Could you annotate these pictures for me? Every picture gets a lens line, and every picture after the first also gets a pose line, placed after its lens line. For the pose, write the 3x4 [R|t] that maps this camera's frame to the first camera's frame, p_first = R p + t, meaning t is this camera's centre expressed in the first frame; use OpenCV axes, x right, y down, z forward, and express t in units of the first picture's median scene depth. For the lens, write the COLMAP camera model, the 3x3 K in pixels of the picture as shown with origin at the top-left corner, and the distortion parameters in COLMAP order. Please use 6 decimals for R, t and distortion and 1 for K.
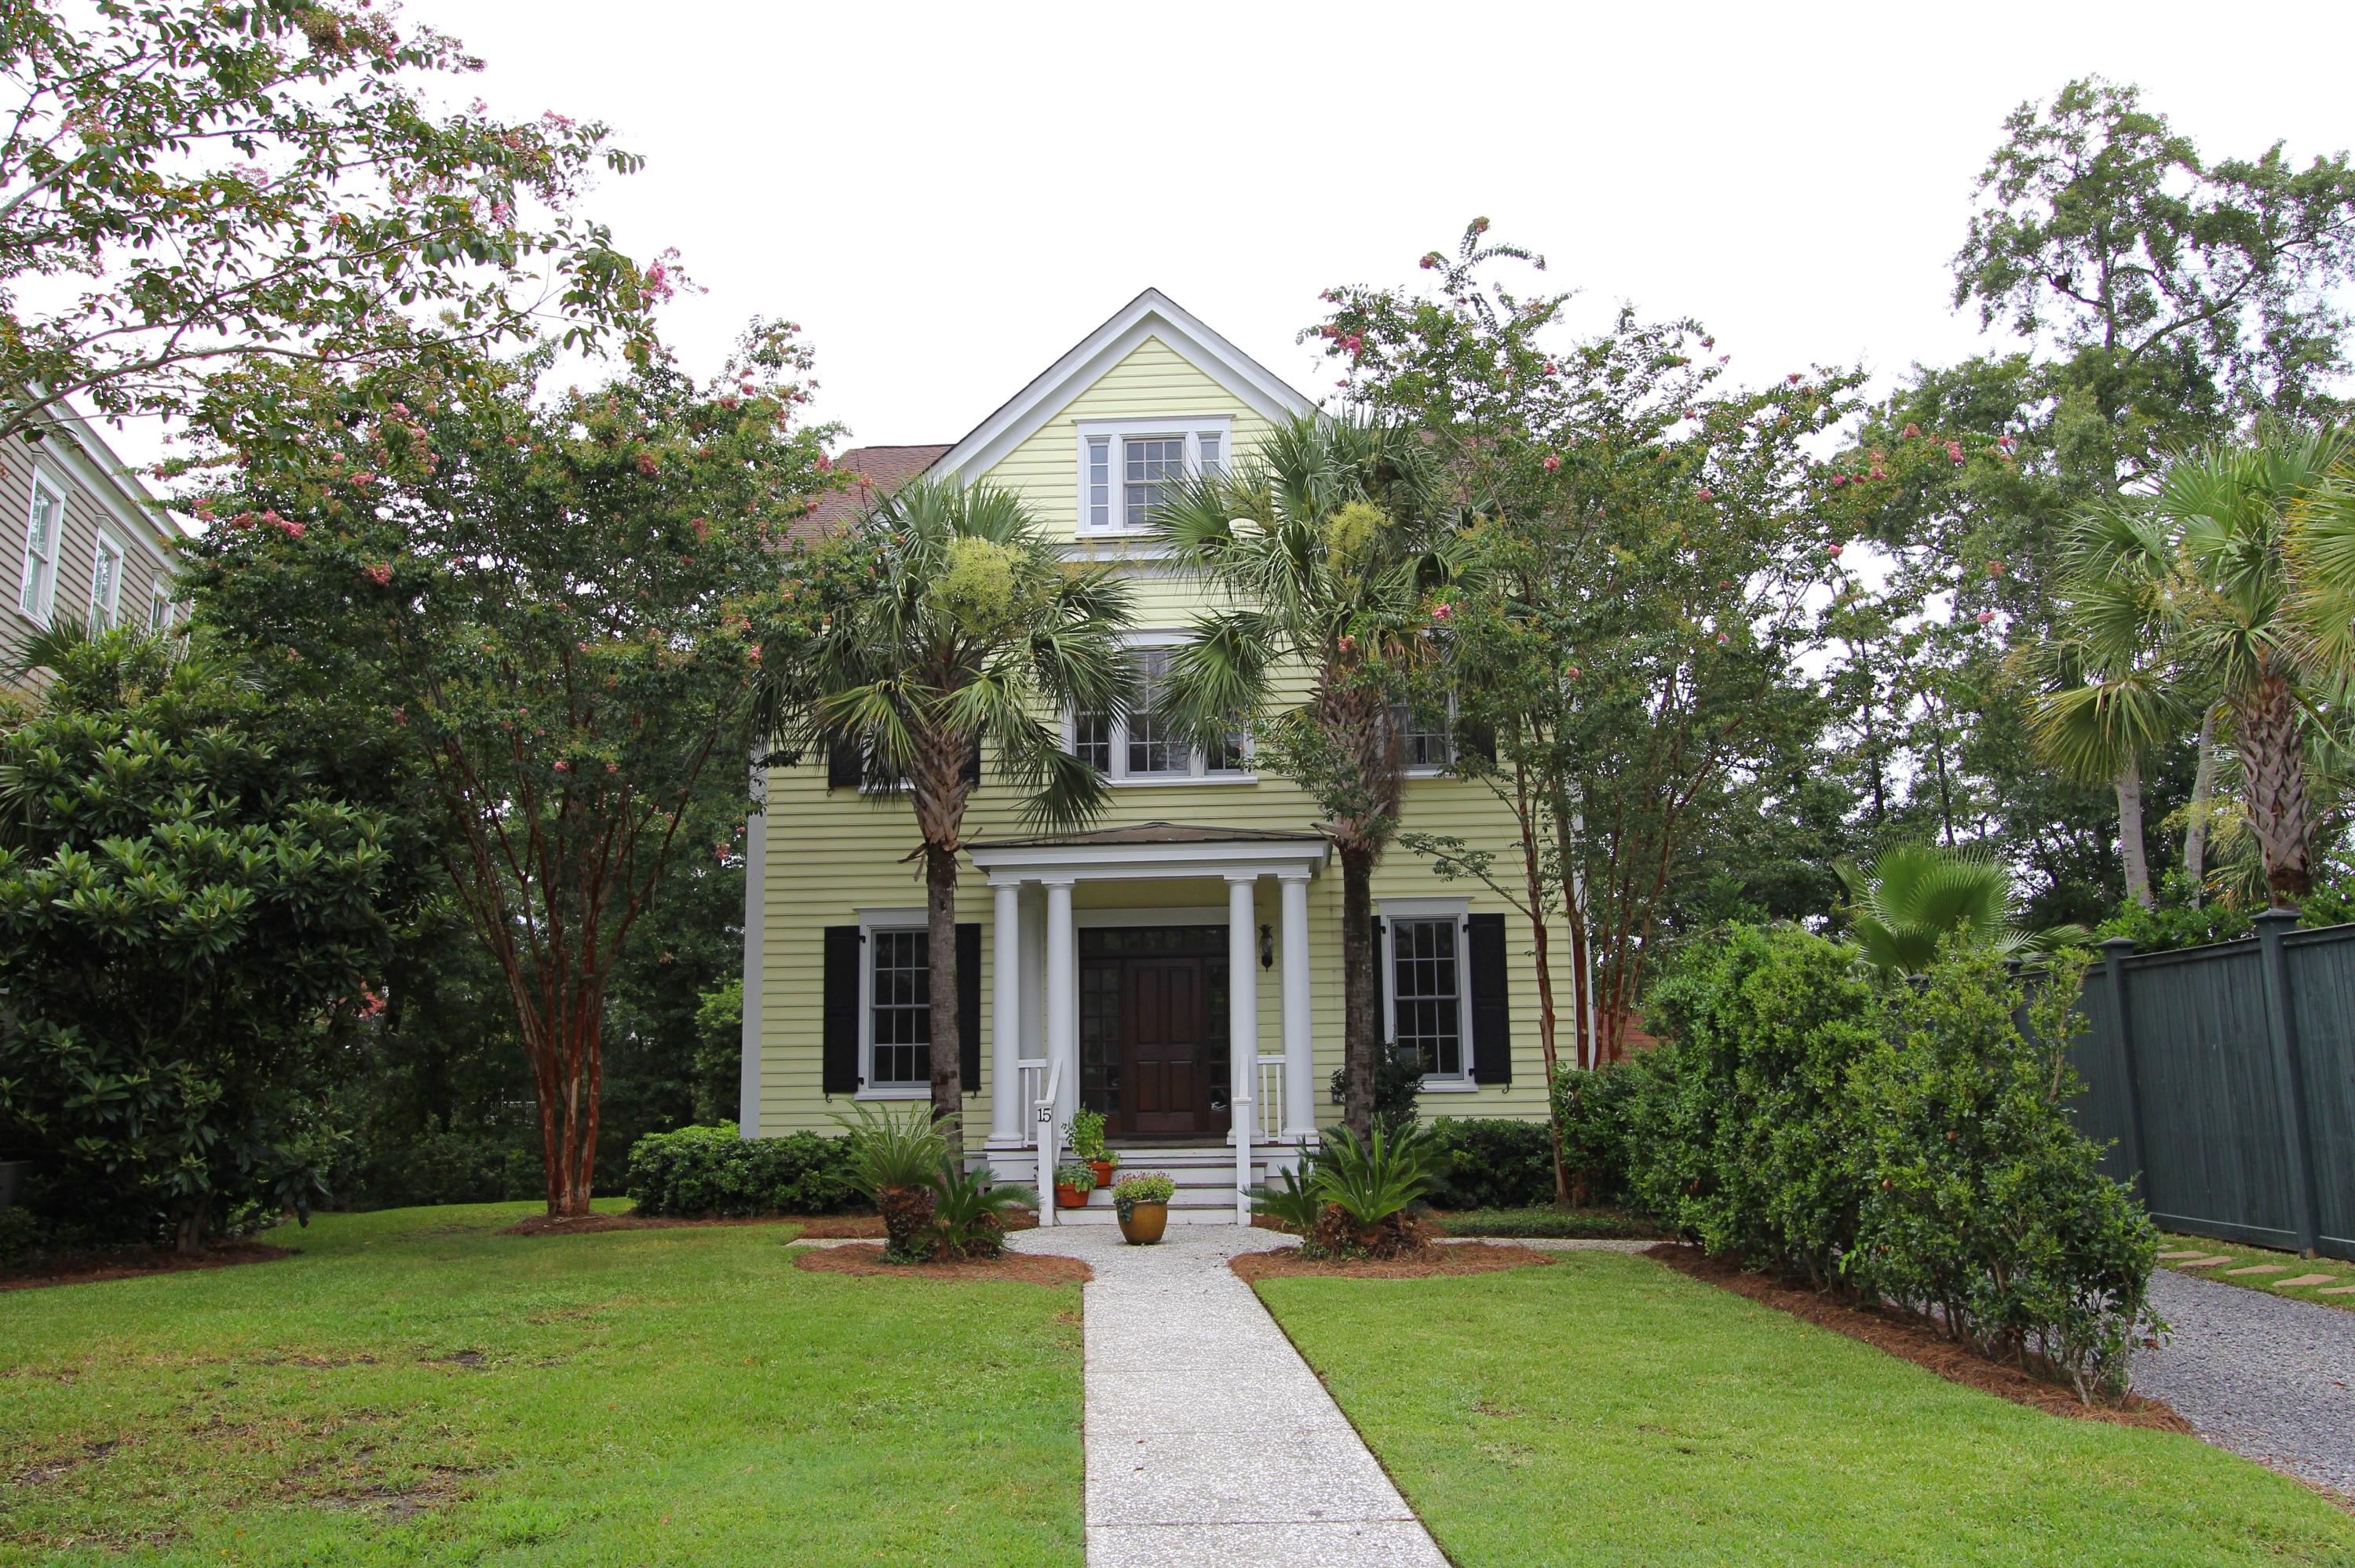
lens RADIAL K [[1729.6, 0, 1176.8], [0, 1729.6, 777.7], [0, 0, 1]] dist [0.002891, -0.000151]
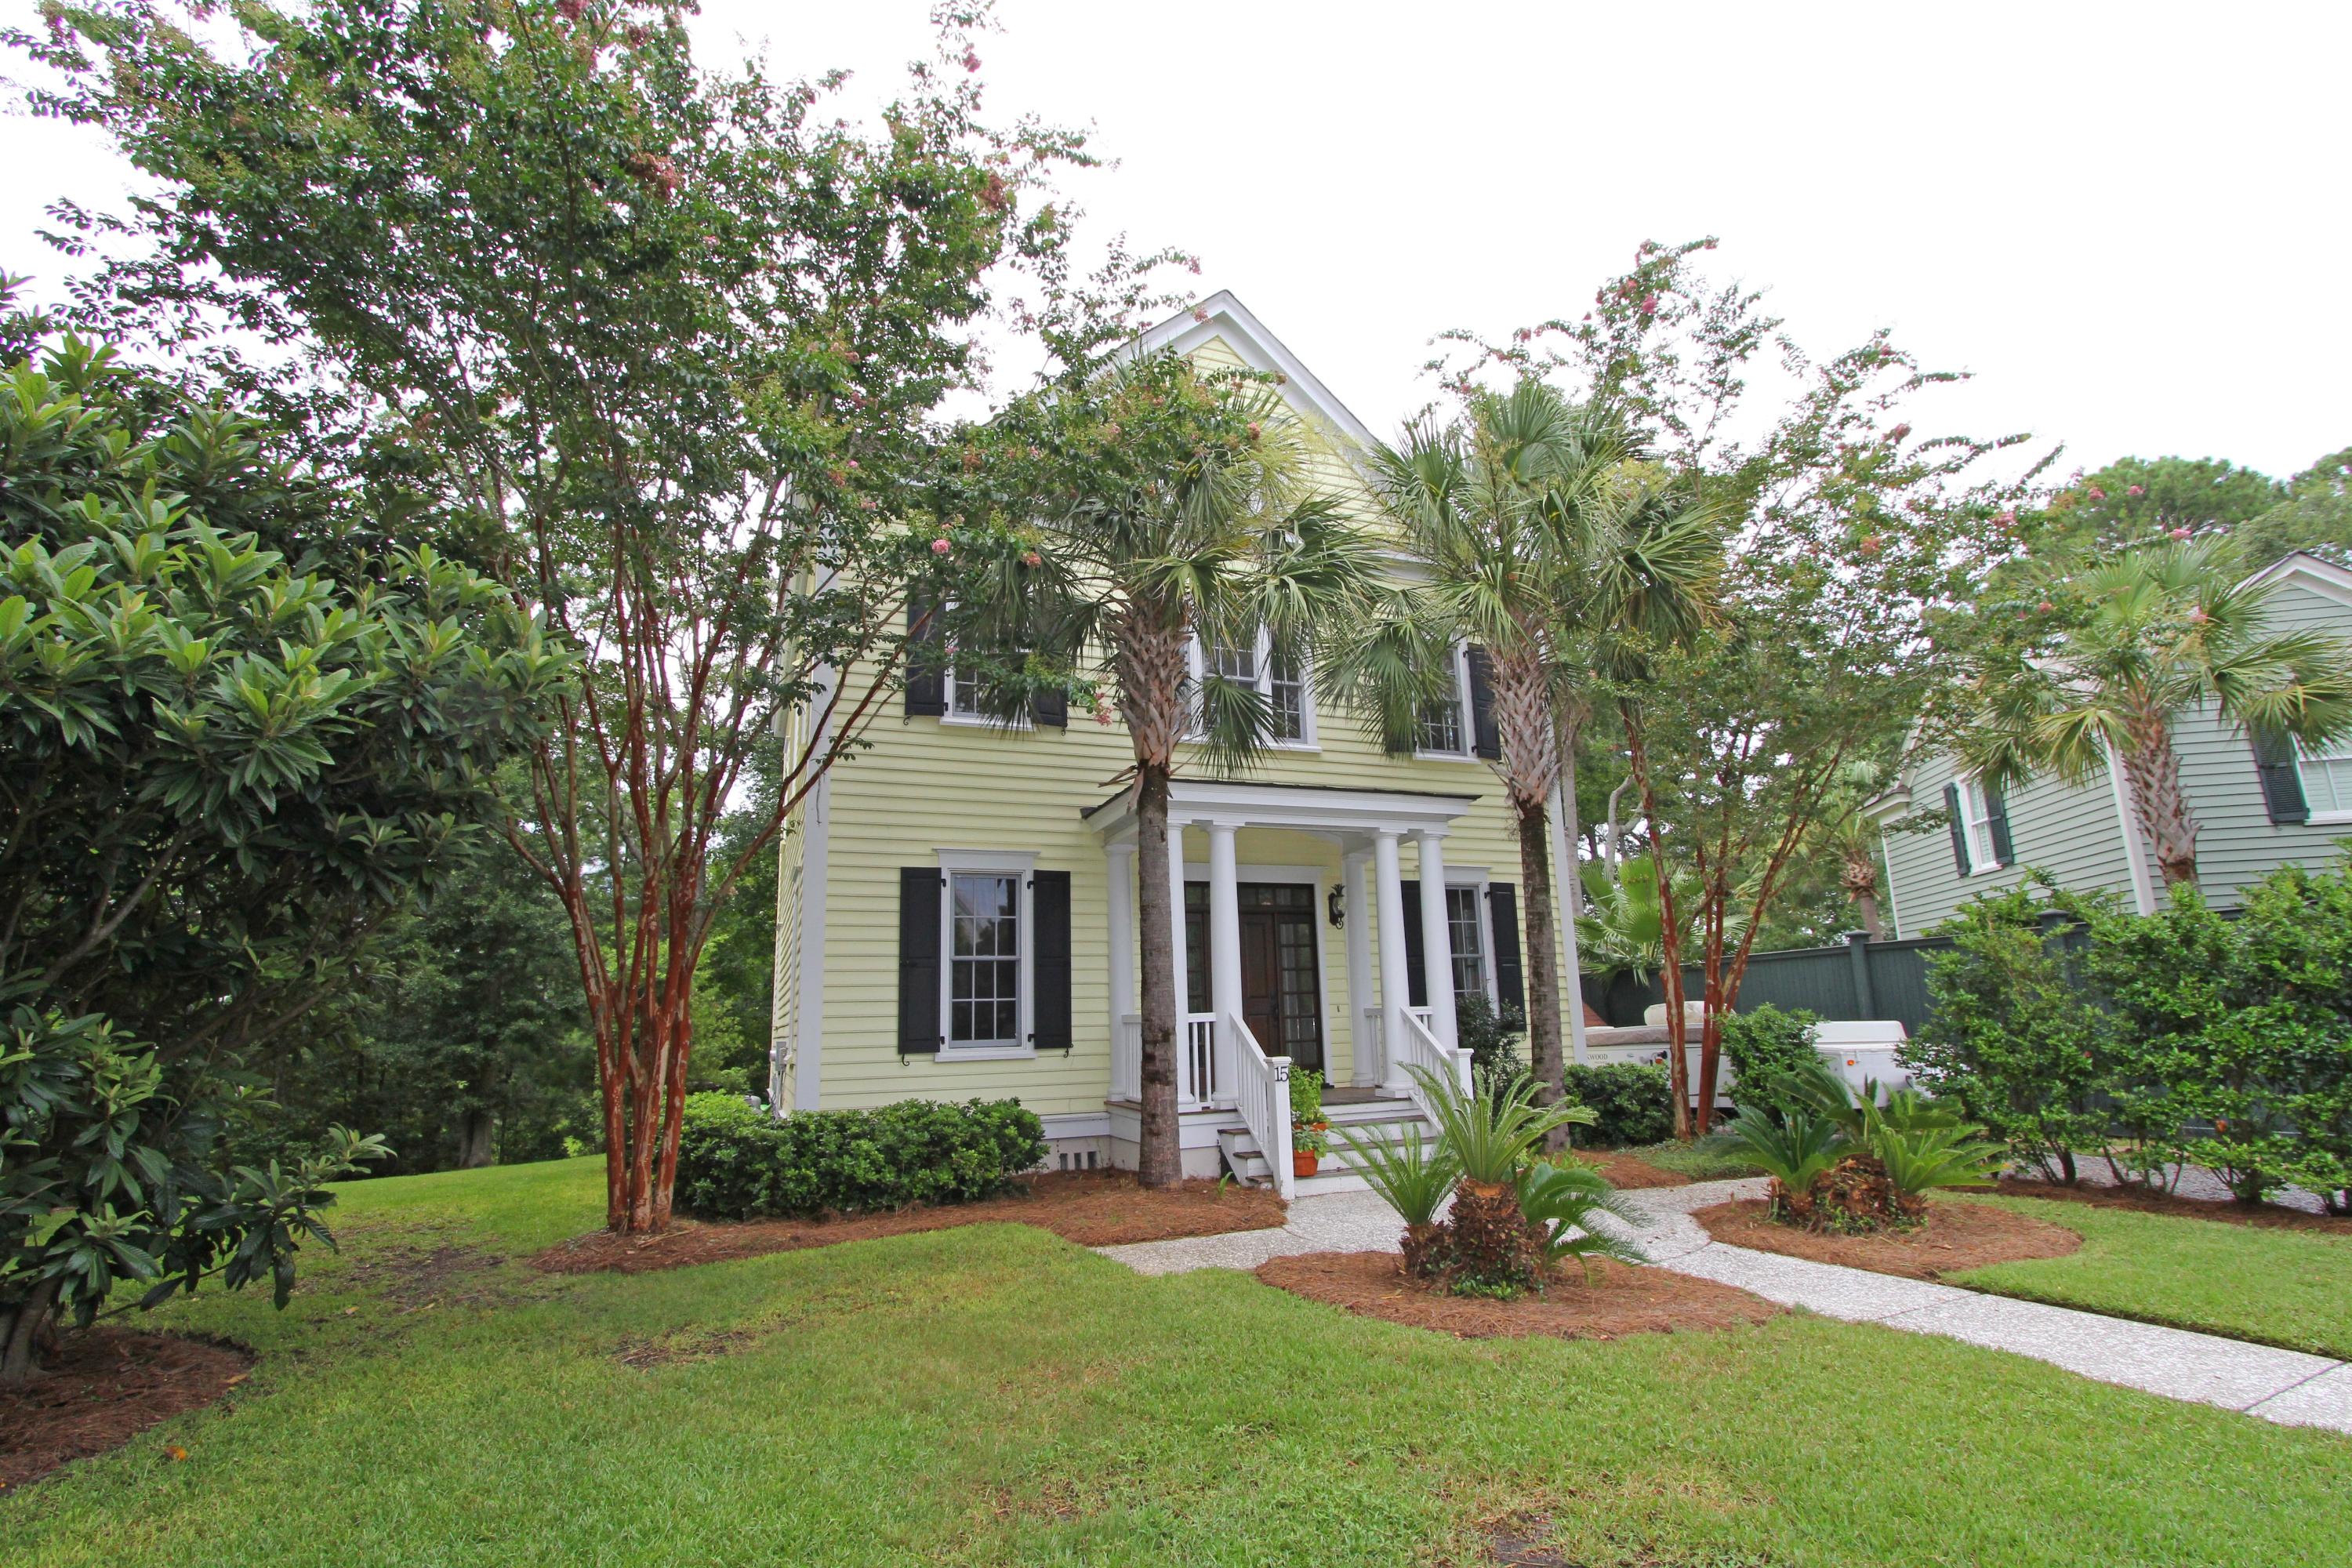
lens RADIAL K [[1080.6, 0, 1175.1], [0, 1080.6, 797.9], [0, 0, 1]] dist [-0.022588, 0.004527]
pose [[0.903259, 0.075596, 0.422385, -0.318740], [-0.057196, 0.996786, -0.056087, 0.074718], [-0.425268, 0.026502, 0.904680, 0.440835]]
